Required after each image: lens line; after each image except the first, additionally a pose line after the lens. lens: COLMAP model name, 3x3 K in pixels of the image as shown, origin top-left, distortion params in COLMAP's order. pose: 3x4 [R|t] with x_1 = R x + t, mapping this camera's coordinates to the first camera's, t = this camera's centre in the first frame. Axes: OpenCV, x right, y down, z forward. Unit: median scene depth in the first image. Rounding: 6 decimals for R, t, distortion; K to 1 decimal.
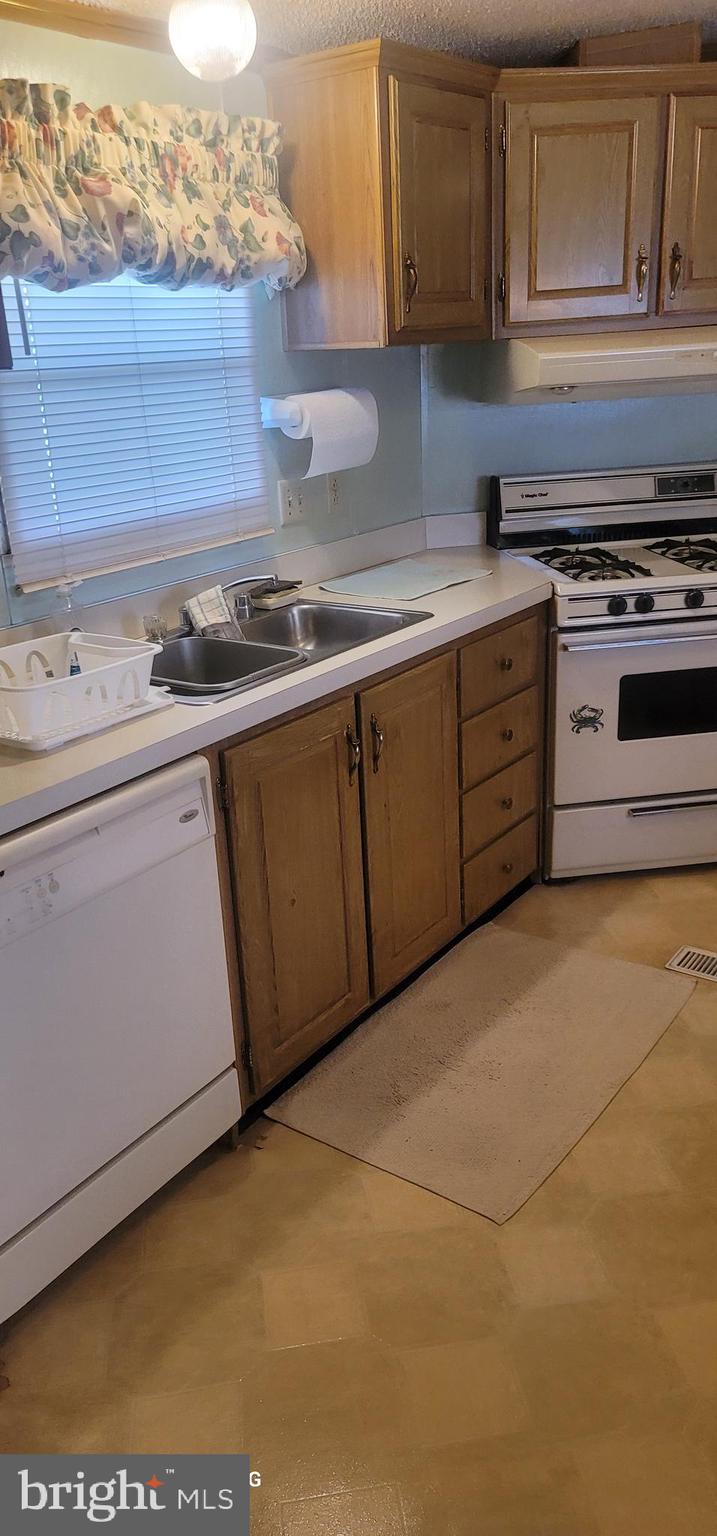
lens RADIAL K [[1129.6, 0, 347.8], [0, 1129.6, 750.1], [0, 0, 1]] dist [0.055464, -0.008218]
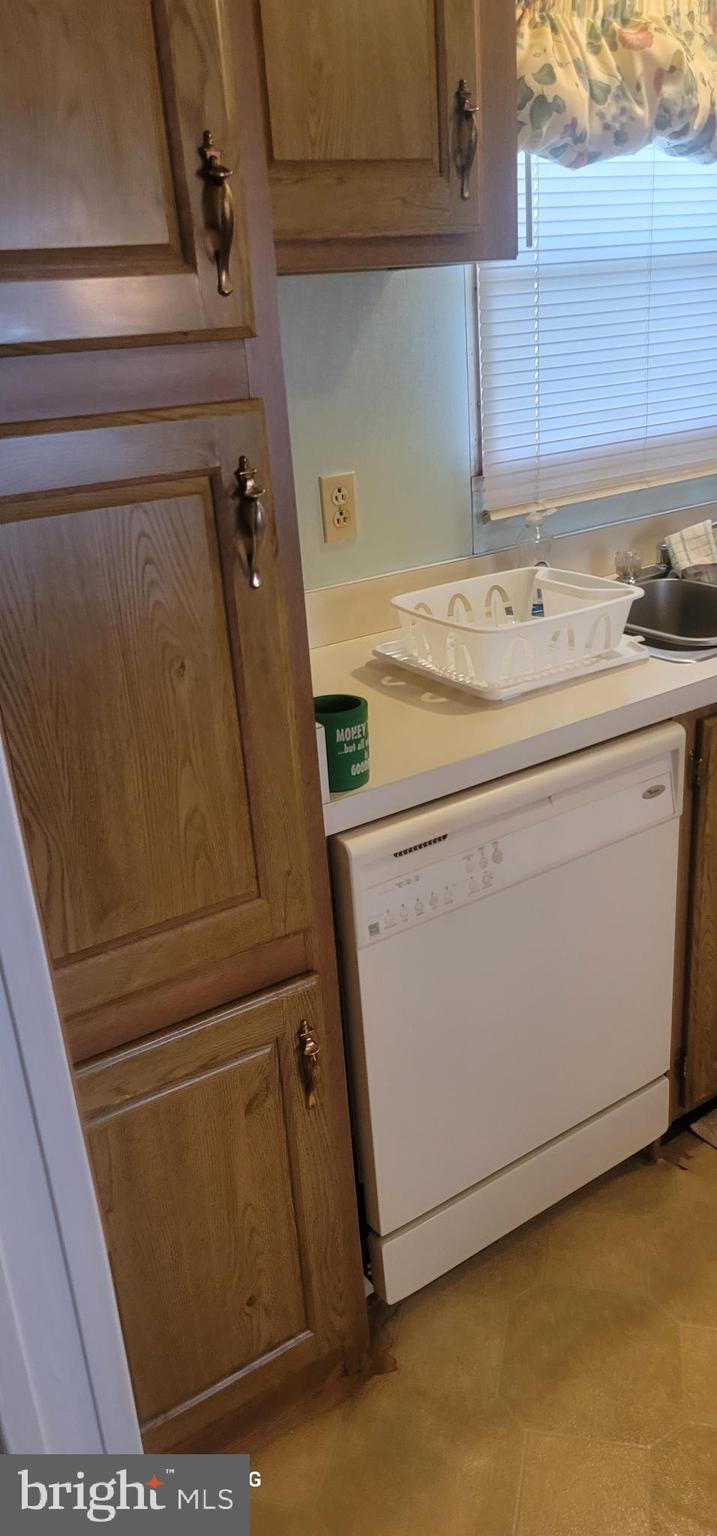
lens RADIAL K [[1161.0, 0, 358.5], [0, 1161.0, 768.0], [0, 0, 1]] dist [-0.000481, -0.039941]
pose [[0.932247, 0.117365, -0.342260, -0.058200], [-0.092440, 0.991795, 0.088308, -0.019009], [0.349816, -0.050687, 0.935446, 0.117385]]
